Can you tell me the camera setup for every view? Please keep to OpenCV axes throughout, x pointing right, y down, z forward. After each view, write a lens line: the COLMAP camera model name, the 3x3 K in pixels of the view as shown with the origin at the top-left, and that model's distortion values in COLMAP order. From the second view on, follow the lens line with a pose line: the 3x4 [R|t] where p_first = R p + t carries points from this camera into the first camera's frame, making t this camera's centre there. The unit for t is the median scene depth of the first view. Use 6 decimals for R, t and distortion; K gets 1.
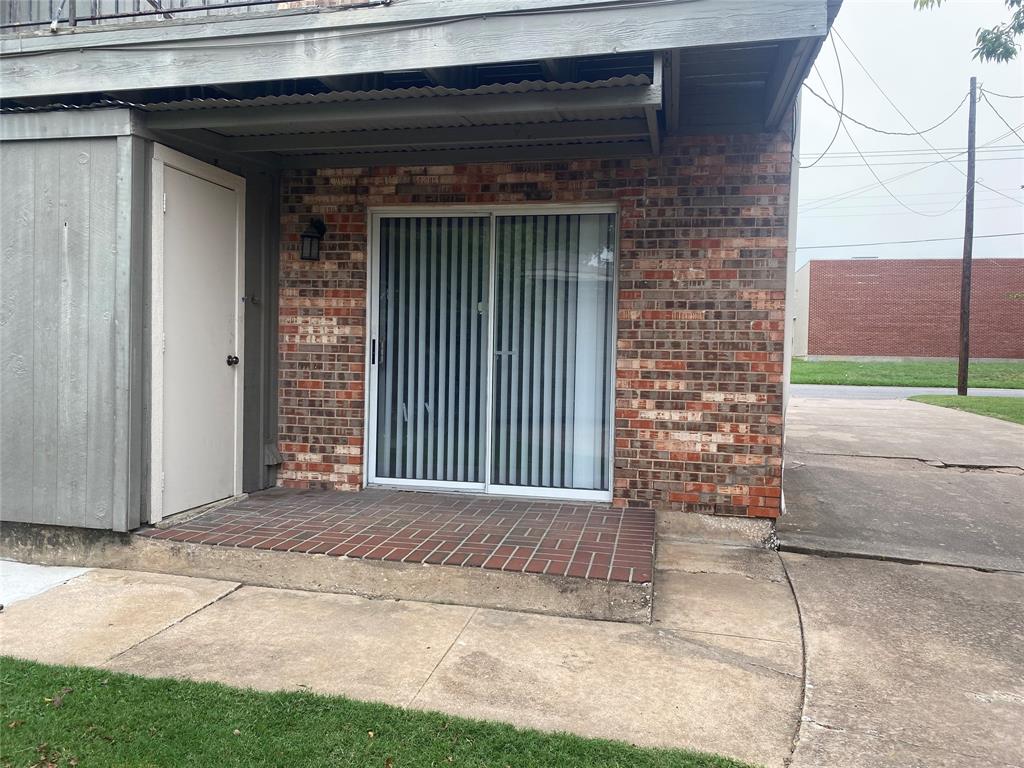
lens RADIAL K [[766.2, 0, 510.1], [0, 766.2, 380.7], [0, 0, 1]] dist [0.021793, -0.041969]
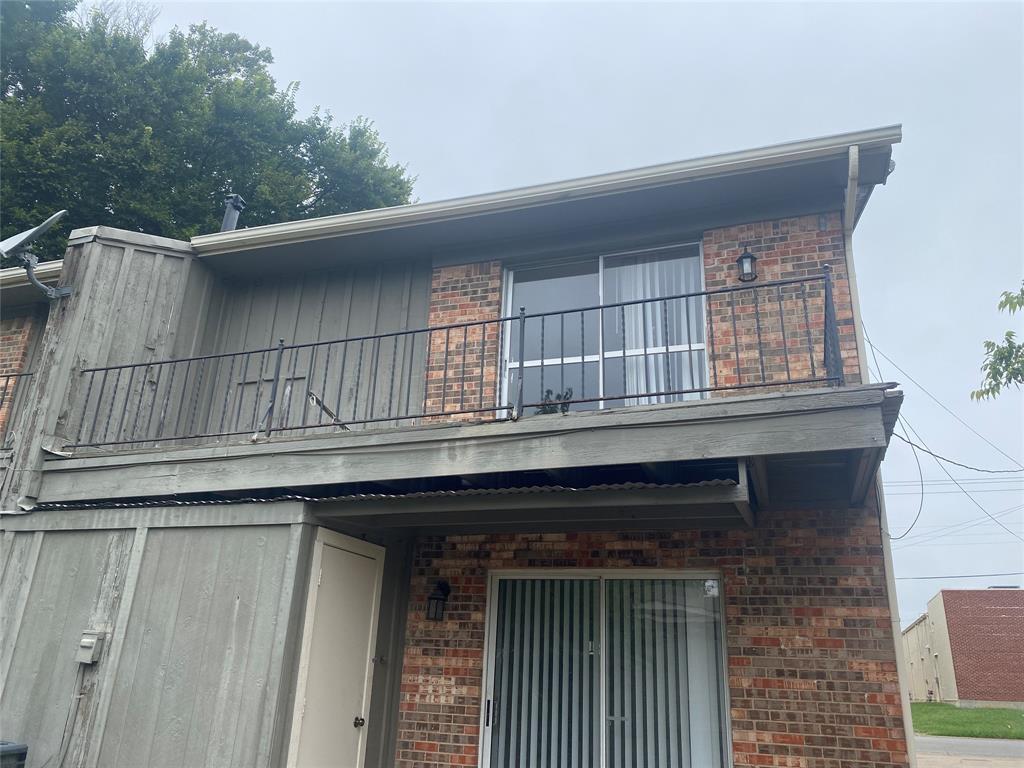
lens RADIAL K [[766.2, 0, 516.8], [0, 766.2, 381.1], [0, 0, 1]] dist [0.021793, -0.041969]
pose [[0.992057, -0.028277, -0.122568, -0.001894], [-0.023384, 0.915959, -0.400589, -0.038506], [0.123595, 0.400273, 0.908023, -0.123907]]
